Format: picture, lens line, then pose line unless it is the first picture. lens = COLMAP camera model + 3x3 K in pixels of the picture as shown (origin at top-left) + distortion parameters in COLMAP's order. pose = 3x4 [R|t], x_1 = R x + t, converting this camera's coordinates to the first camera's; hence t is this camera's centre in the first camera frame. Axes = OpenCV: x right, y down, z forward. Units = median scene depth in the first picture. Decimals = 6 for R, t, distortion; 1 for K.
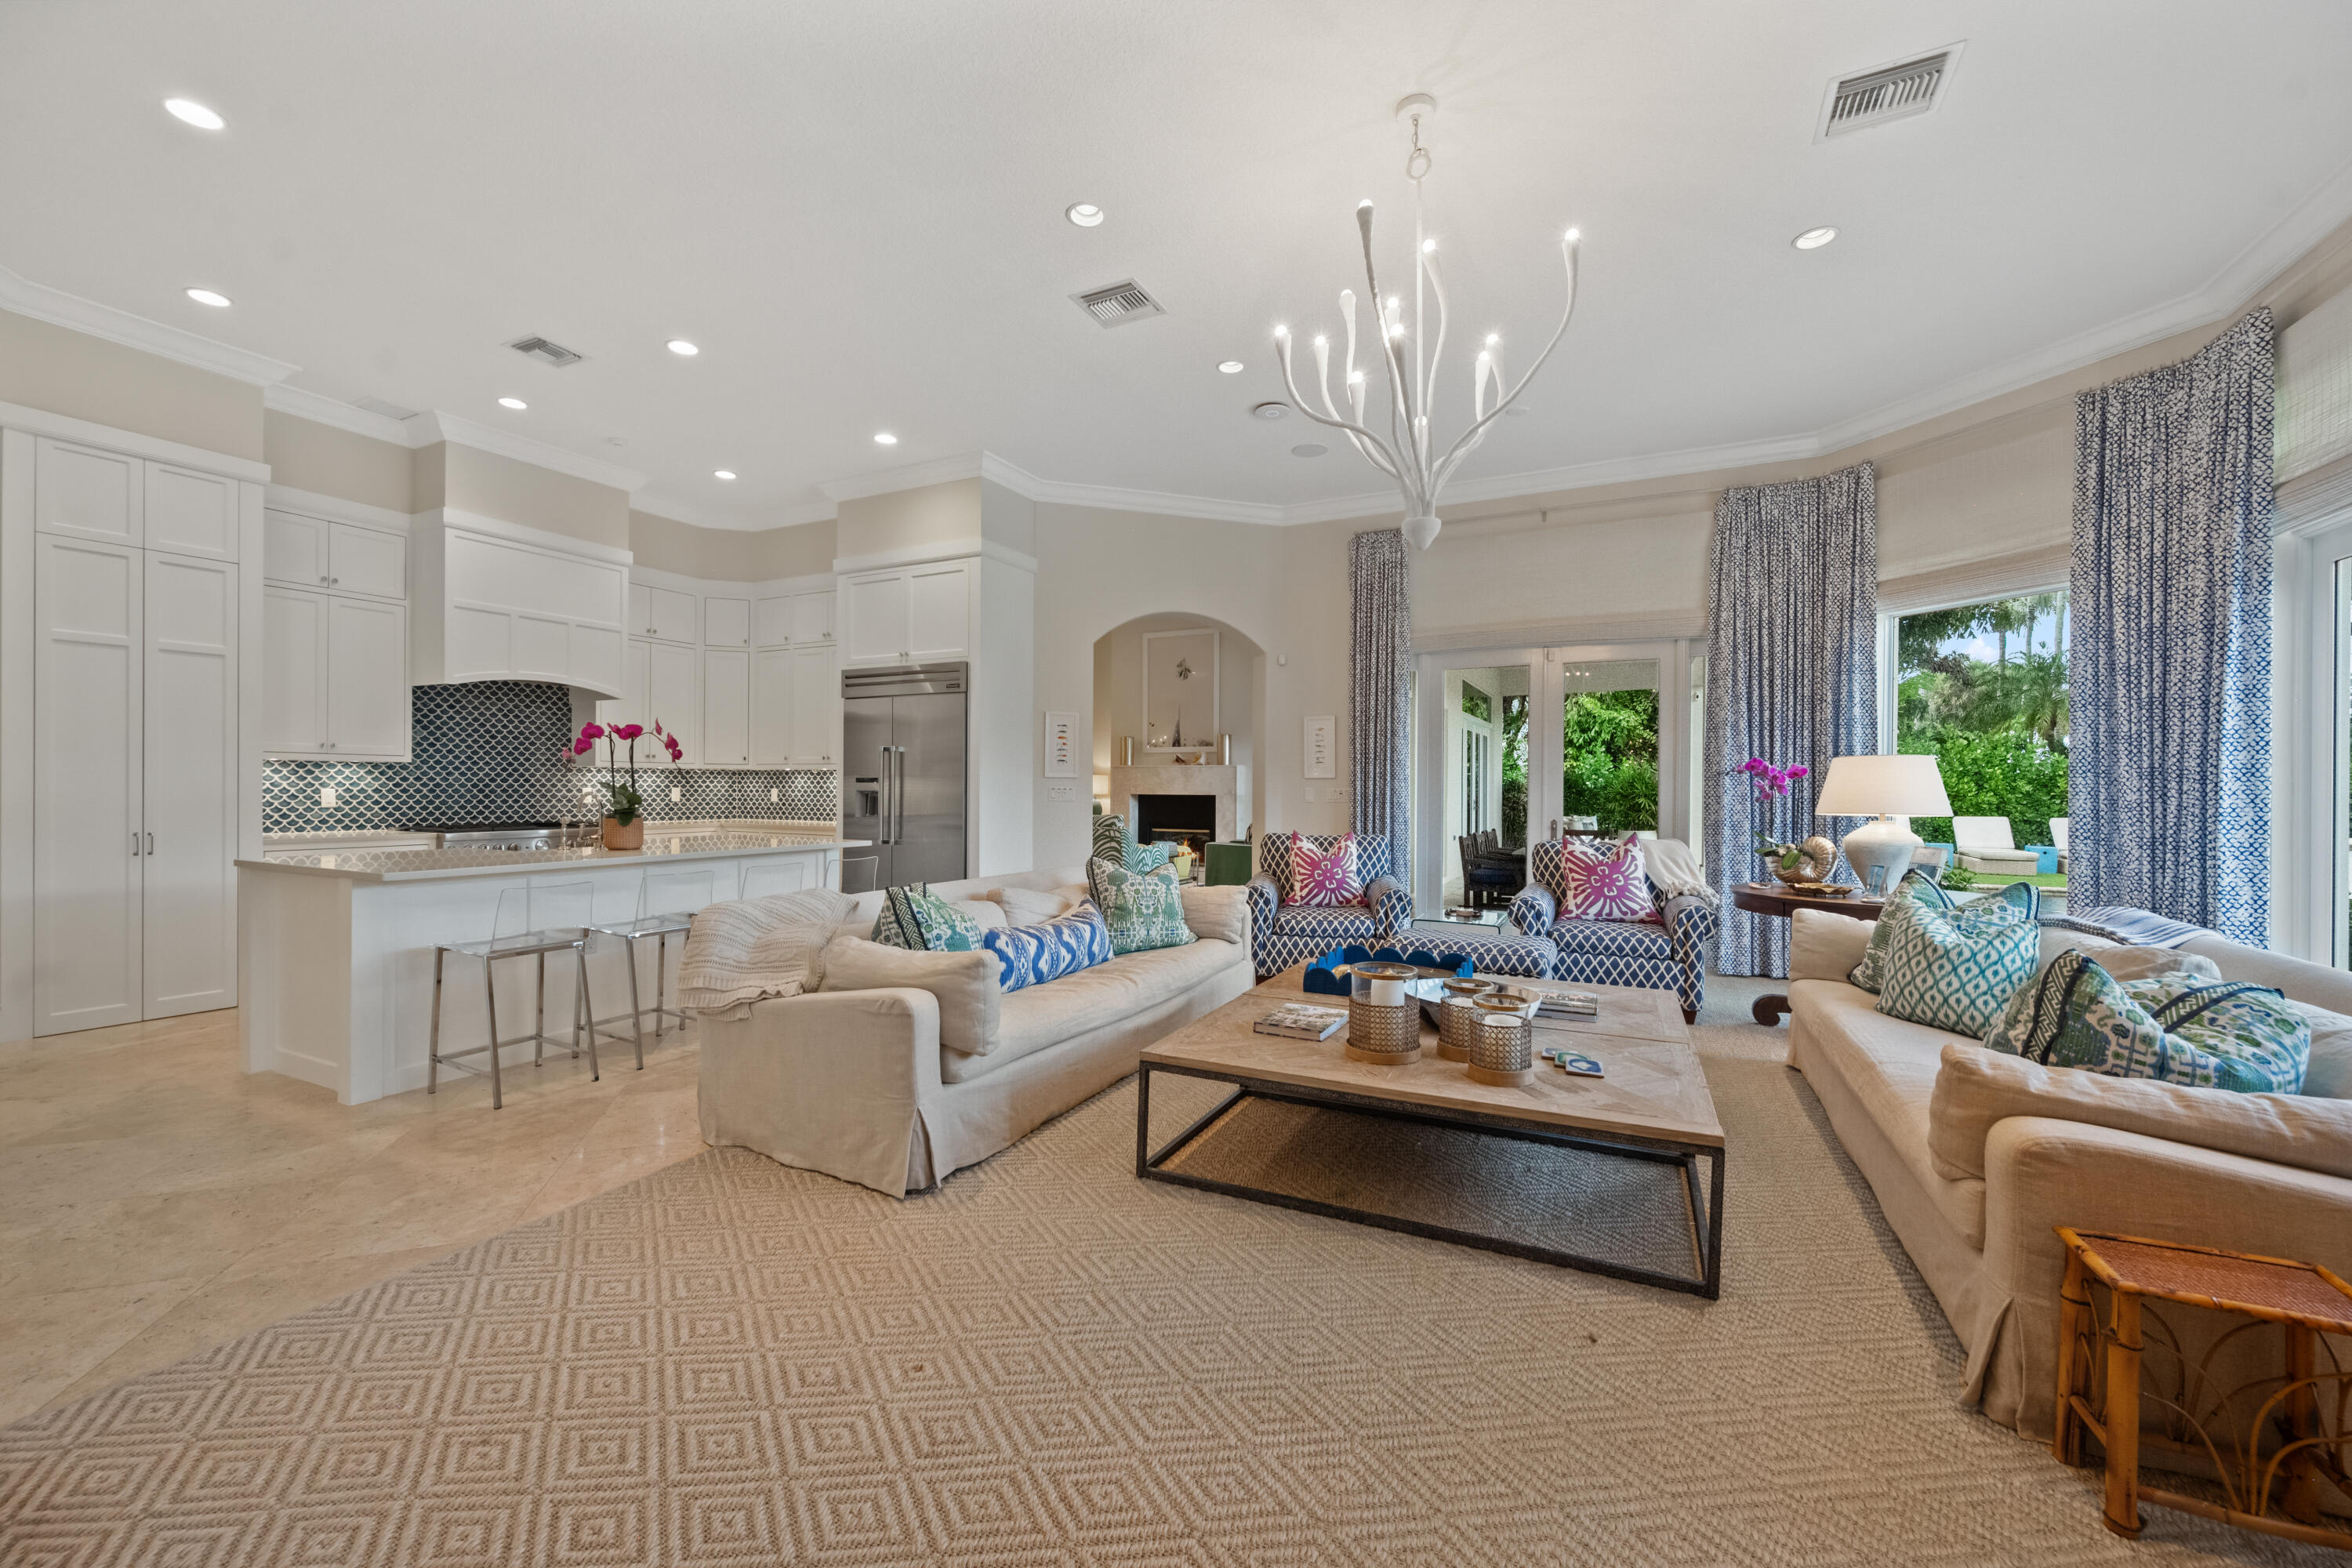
lens RADIAL K [[935.1, 0, 1163.6], [0, 935.1, 788.1], [0, 0, 1]] dist [-0.004858, 0.000612]
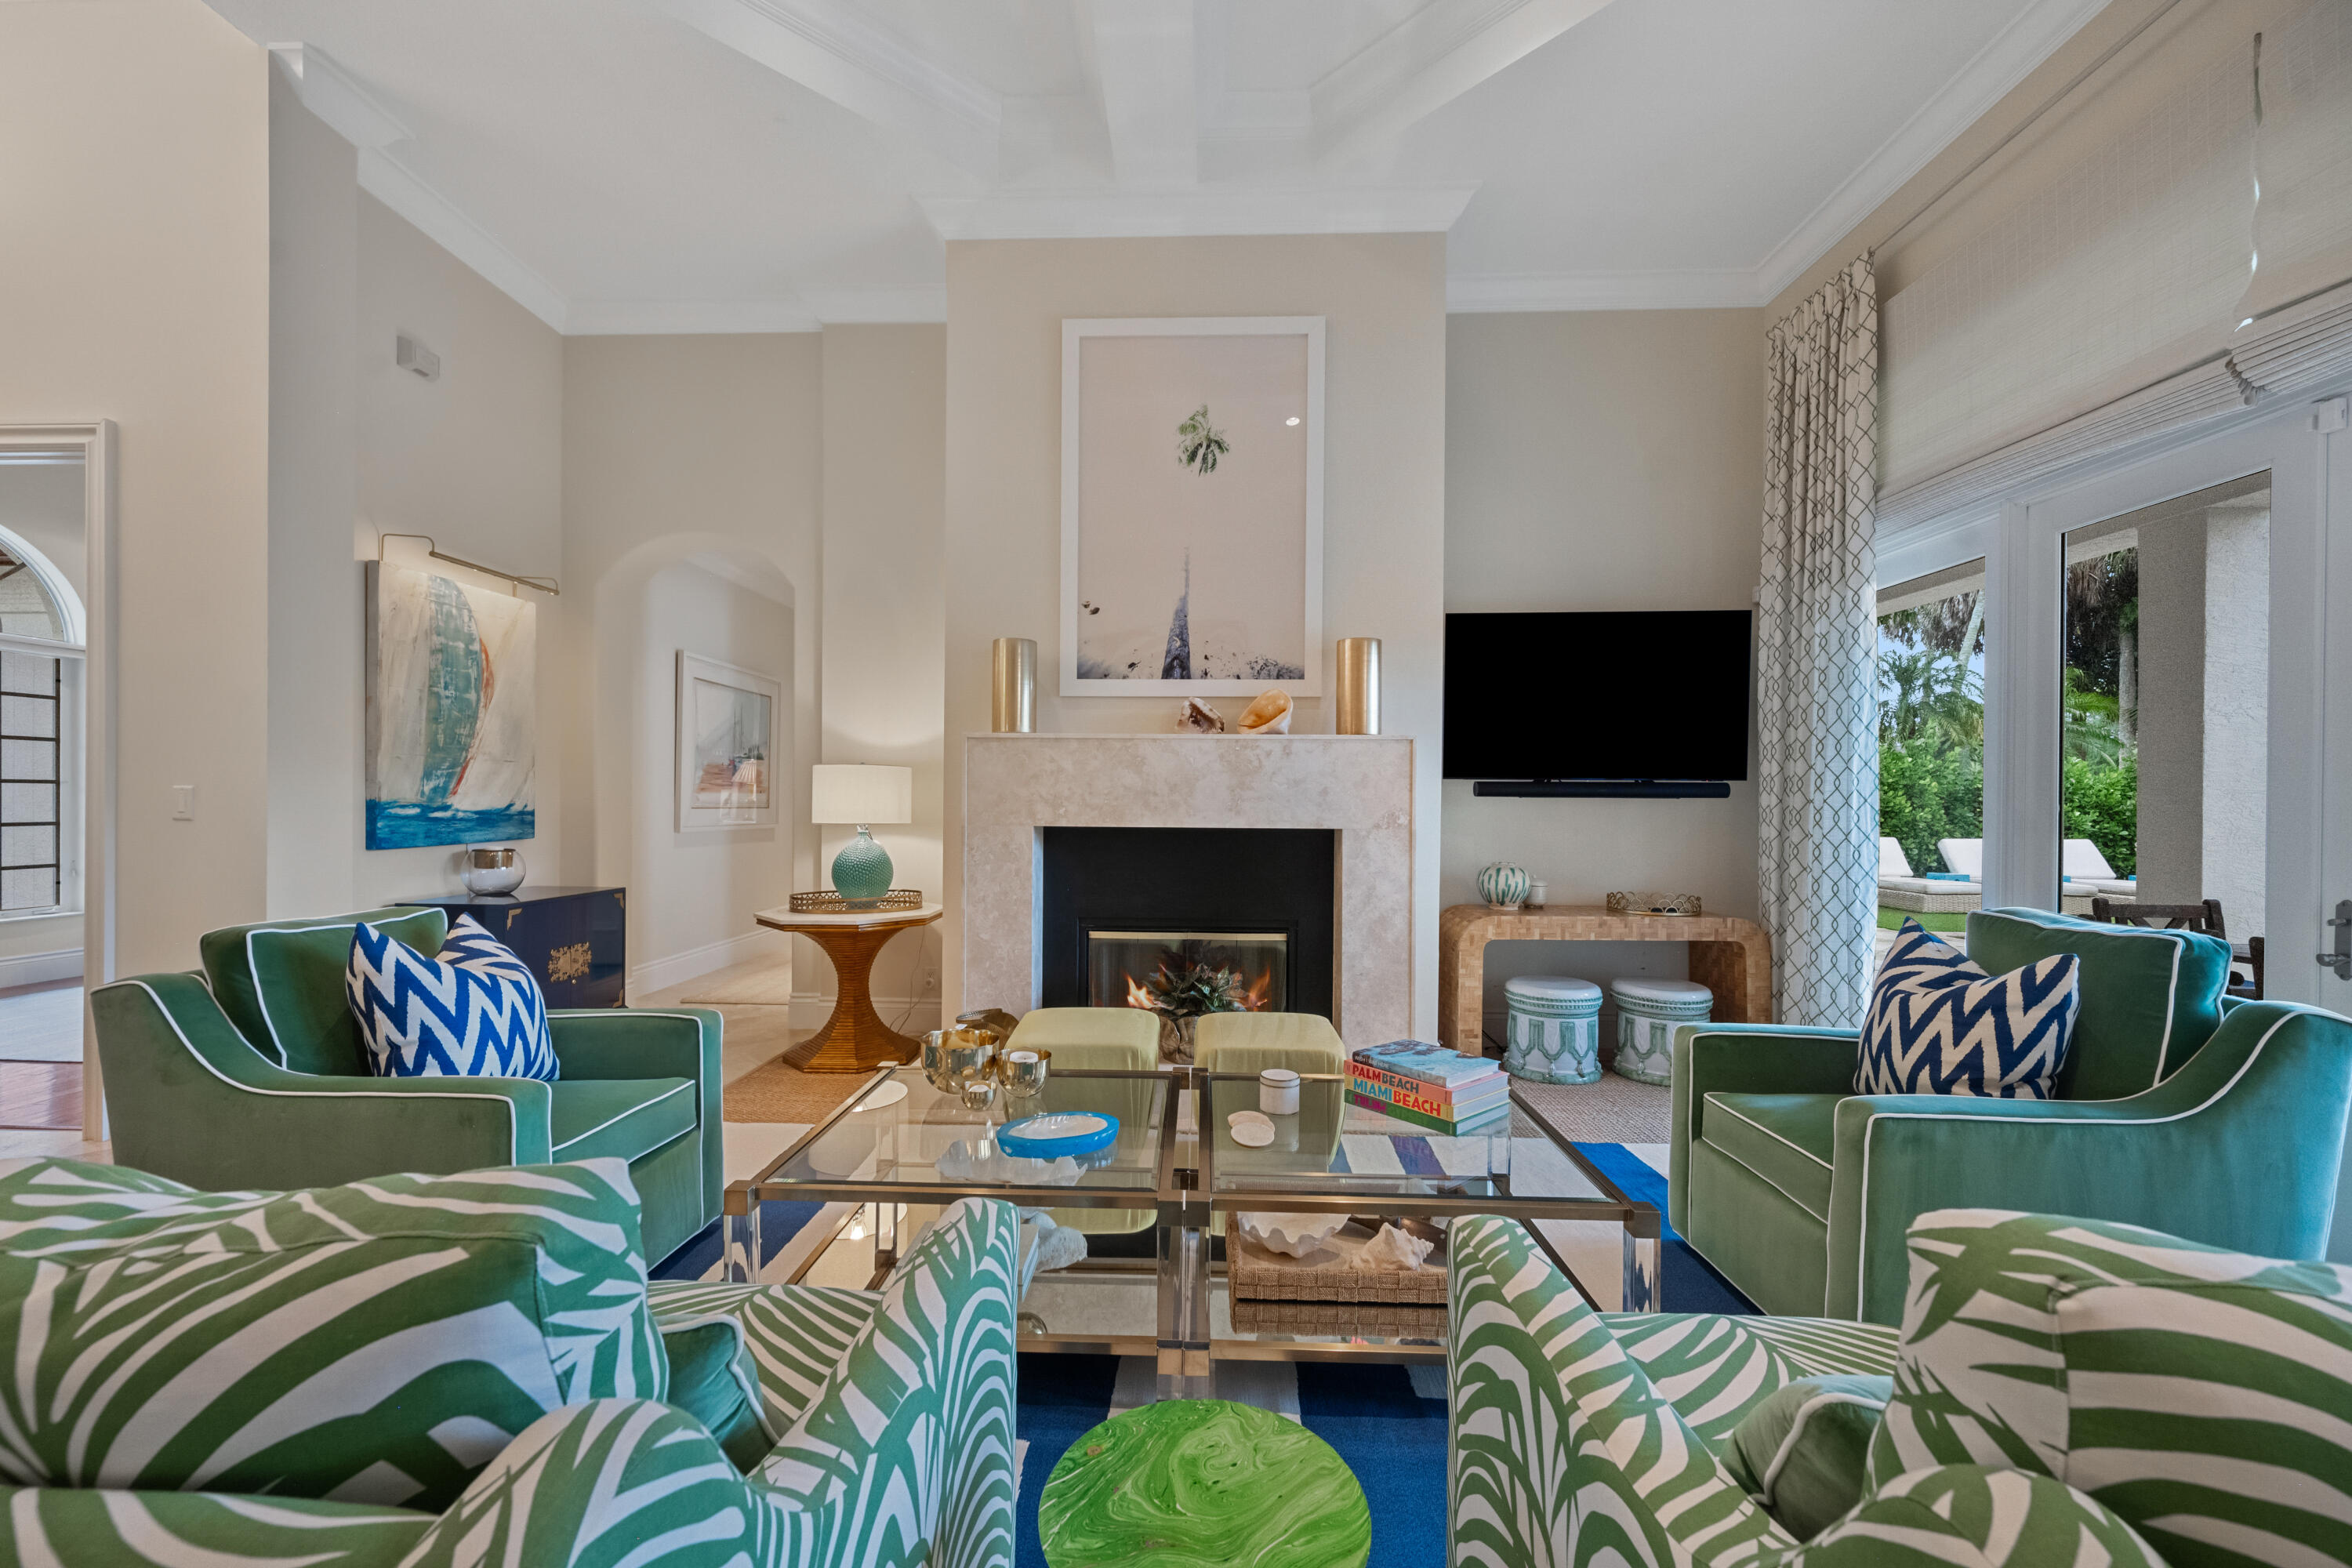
lens RADIAL K [[935.1, 0, 1163.2], [0, 935.1, 803.9], [0, 0, 1]] dist [-0.004858, 0.000612]
pose [[0.912705, -0.000569, 0.408618, -0.273442], [-0.001489, 0.999988, 0.004717, -0.005274], [-0.408616, -0.004913, 0.912693, 1.565749]]
